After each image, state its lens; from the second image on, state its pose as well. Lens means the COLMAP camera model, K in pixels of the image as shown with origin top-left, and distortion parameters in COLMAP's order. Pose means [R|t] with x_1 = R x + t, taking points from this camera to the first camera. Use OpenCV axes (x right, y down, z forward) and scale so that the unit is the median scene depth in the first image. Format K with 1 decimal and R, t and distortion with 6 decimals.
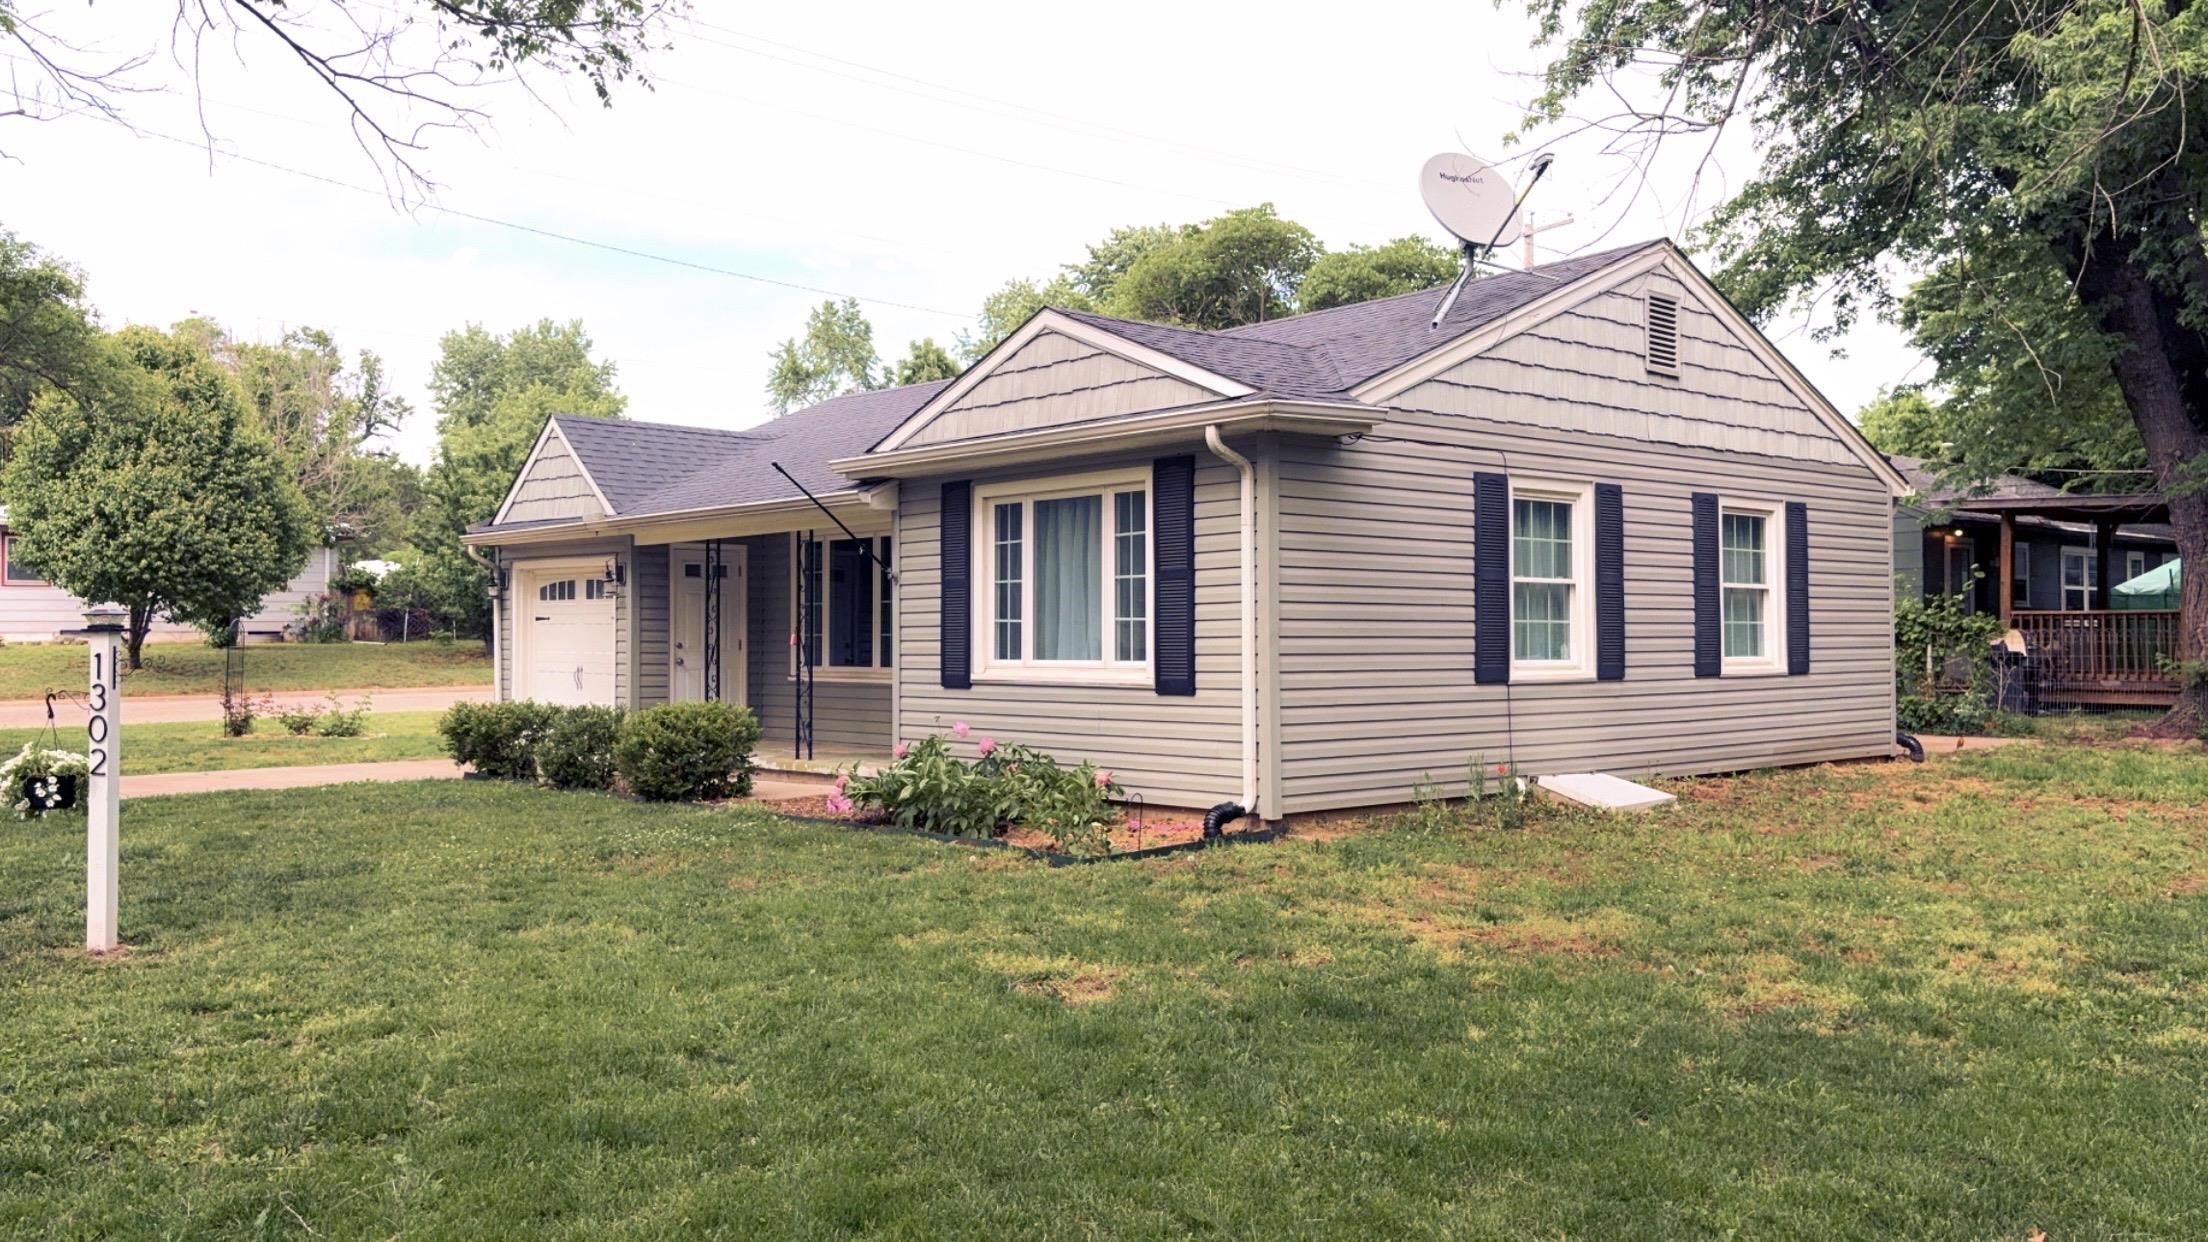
lens RADIAL K [[1778.2, 0, 1107.1], [0, 1778.2, 611.7], [0, 0, 1]] dist [0.076421, -0.092608]
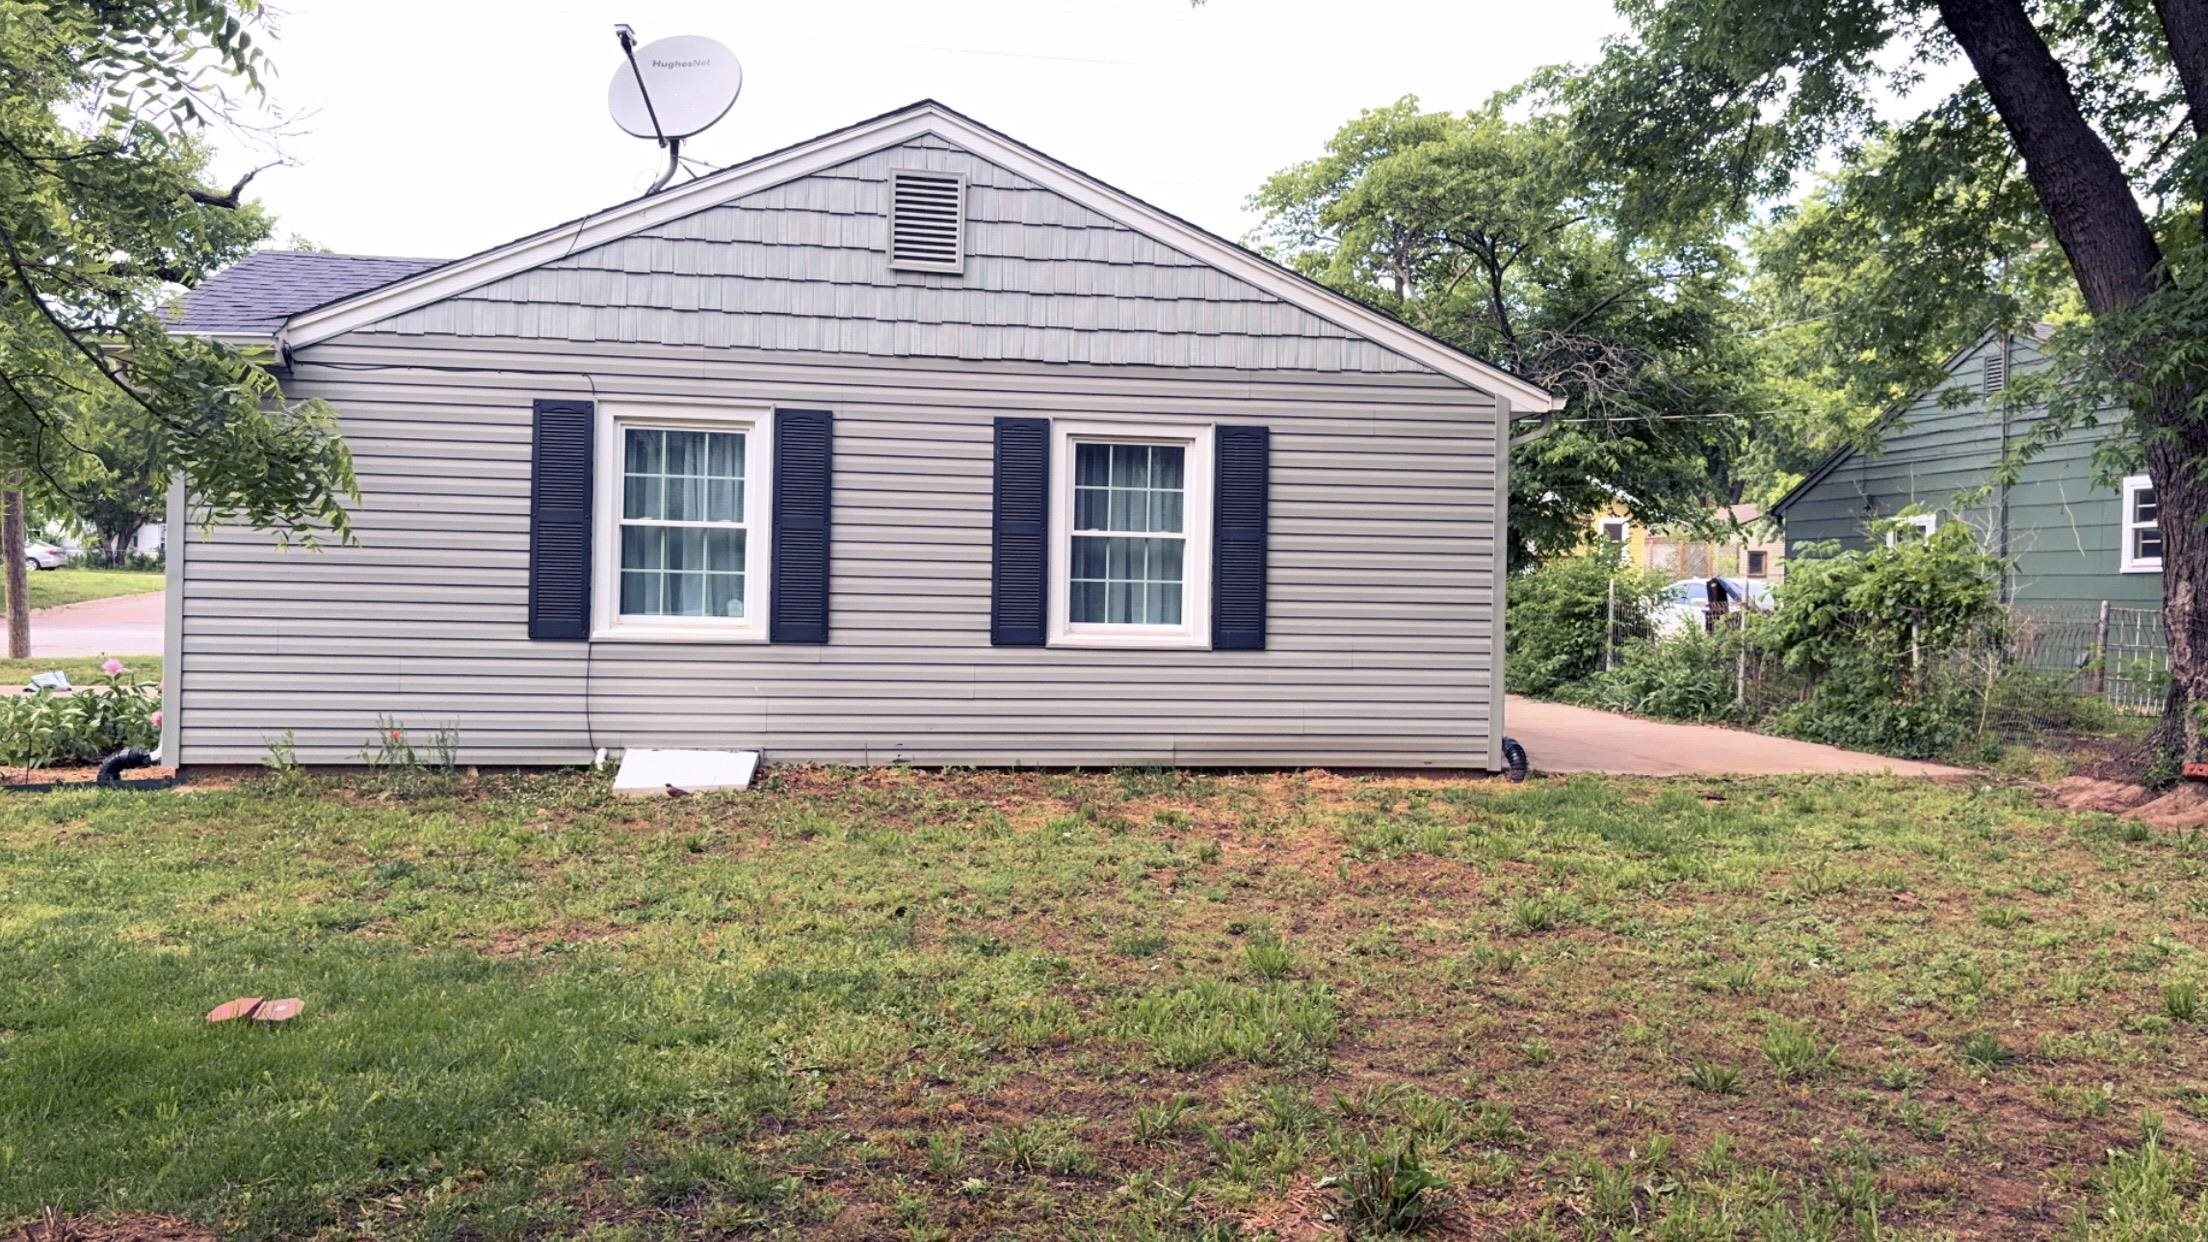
lens RADIAL K [[1778.2, 0, 1104.1], [0, 1778.2, 644.6], [0, 0, 1]] dist [0.076421, -0.092608]
pose [[0.838121, 0.022878, -0.545004, 0.836320], [-0.011645, 0.999643, 0.024056, 0.016474], [0.545360, -0.013815, 0.838088, 0.369667]]
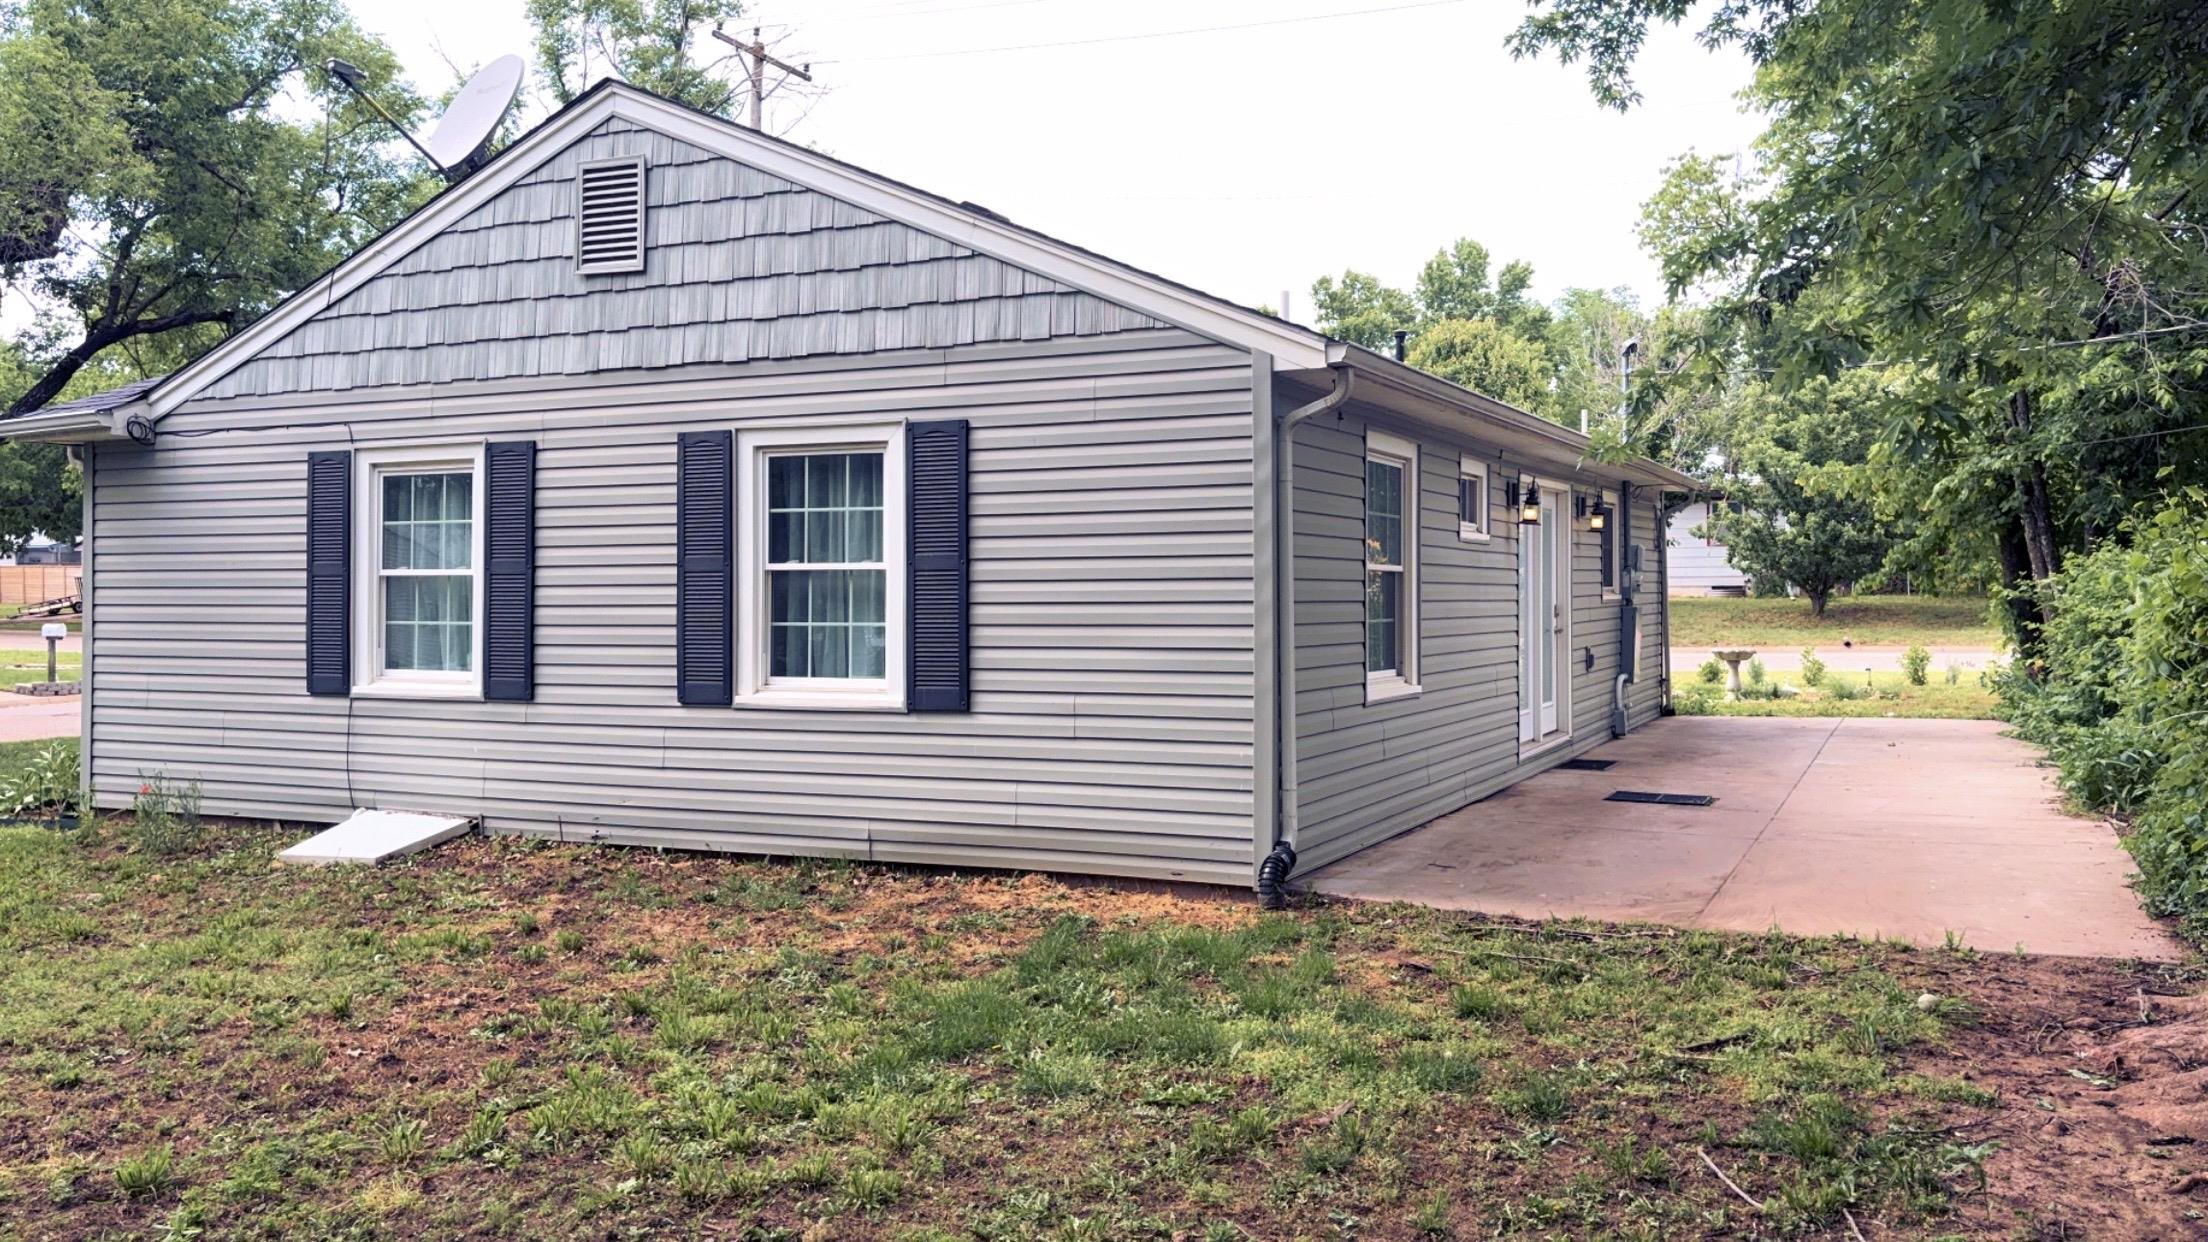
lens RADIAL K [[1778.2, 0, 1119.6], [0, 1778.2, 621.1], [0, 0, 1]] dist [0.076421, -0.092608]
pose [[0.378108, -0.005505, -0.925745, 1.055725], [0.002429, 0.999985, -0.004954, 0.008549], [0.925758, -0.000376, 0.378116, 0.932534]]
